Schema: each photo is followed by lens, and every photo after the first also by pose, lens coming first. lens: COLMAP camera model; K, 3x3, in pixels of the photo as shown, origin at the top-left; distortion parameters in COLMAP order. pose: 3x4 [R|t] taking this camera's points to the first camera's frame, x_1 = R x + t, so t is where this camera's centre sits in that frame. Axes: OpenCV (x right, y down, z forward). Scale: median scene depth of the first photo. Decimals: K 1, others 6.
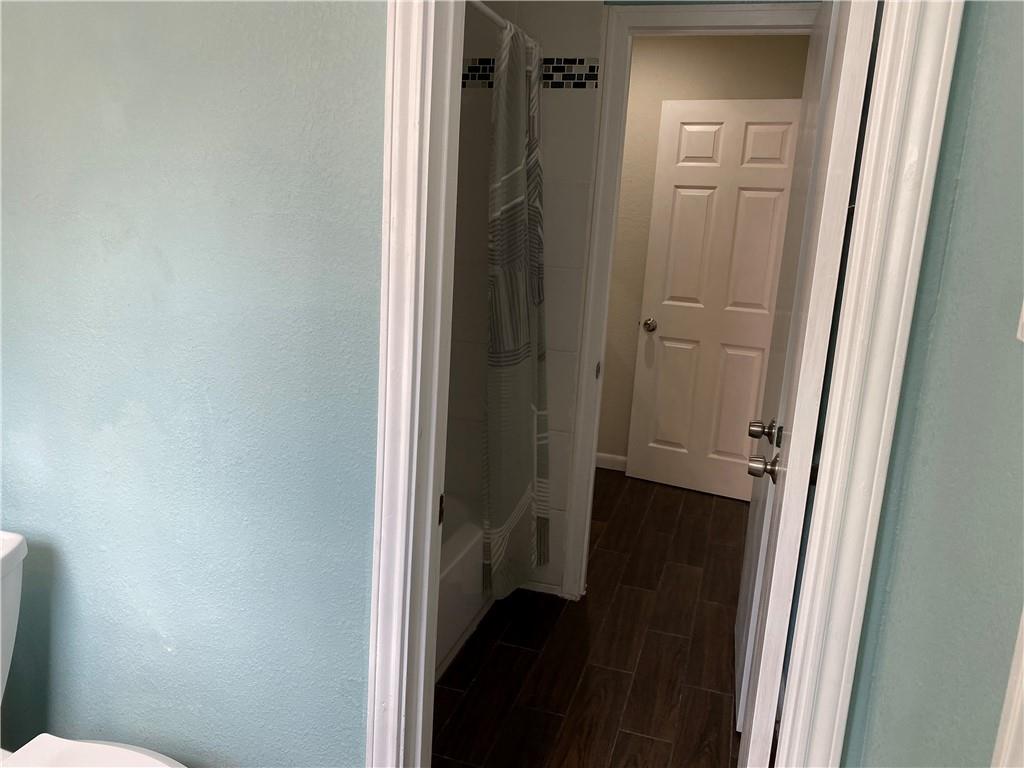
lens RADIAL K [[783.6, 0, 510.8], [0, 783.6, 379.4], [0, 0, 1]] dist [-0.006727, 0.013181]
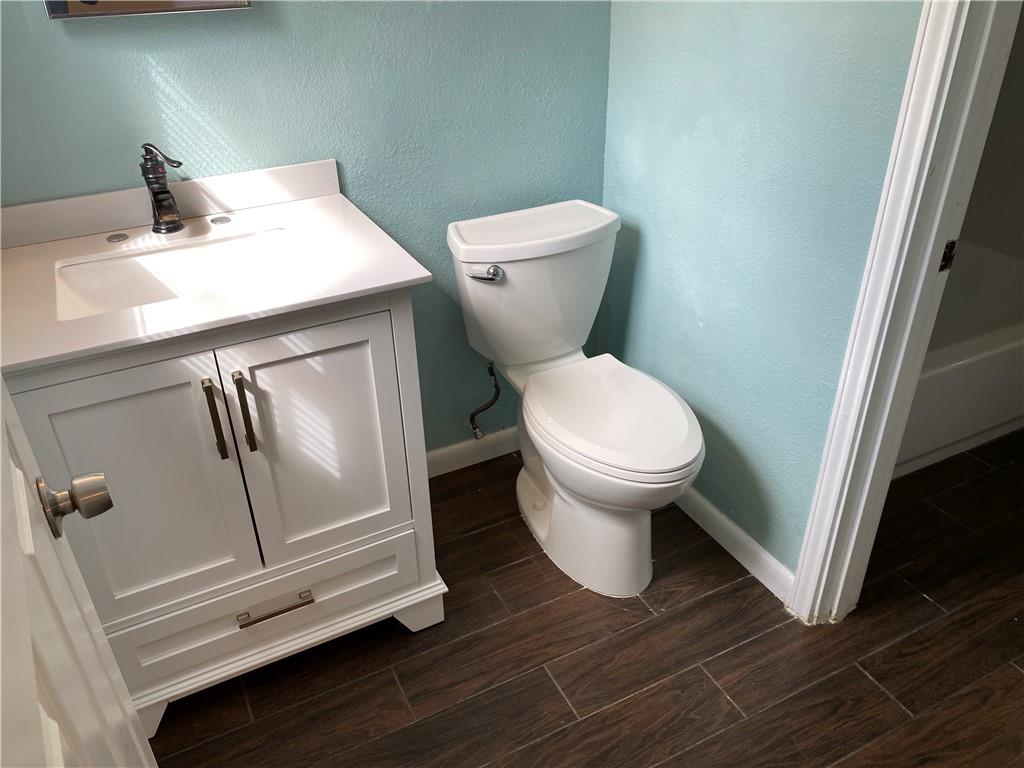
lens RADIAL K [[783.6, 0, 514.9], [0, 783.6, 383.7], [0, 0, 1]] dist [-0.006727, 0.013181]
pose [[0.711719, 0.300406, -0.634990, 0.202912], [-0.077012, 0.931865, 0.354537, 0.006745], [0.698230, -0.203429, 0.686361, -0.115055]]
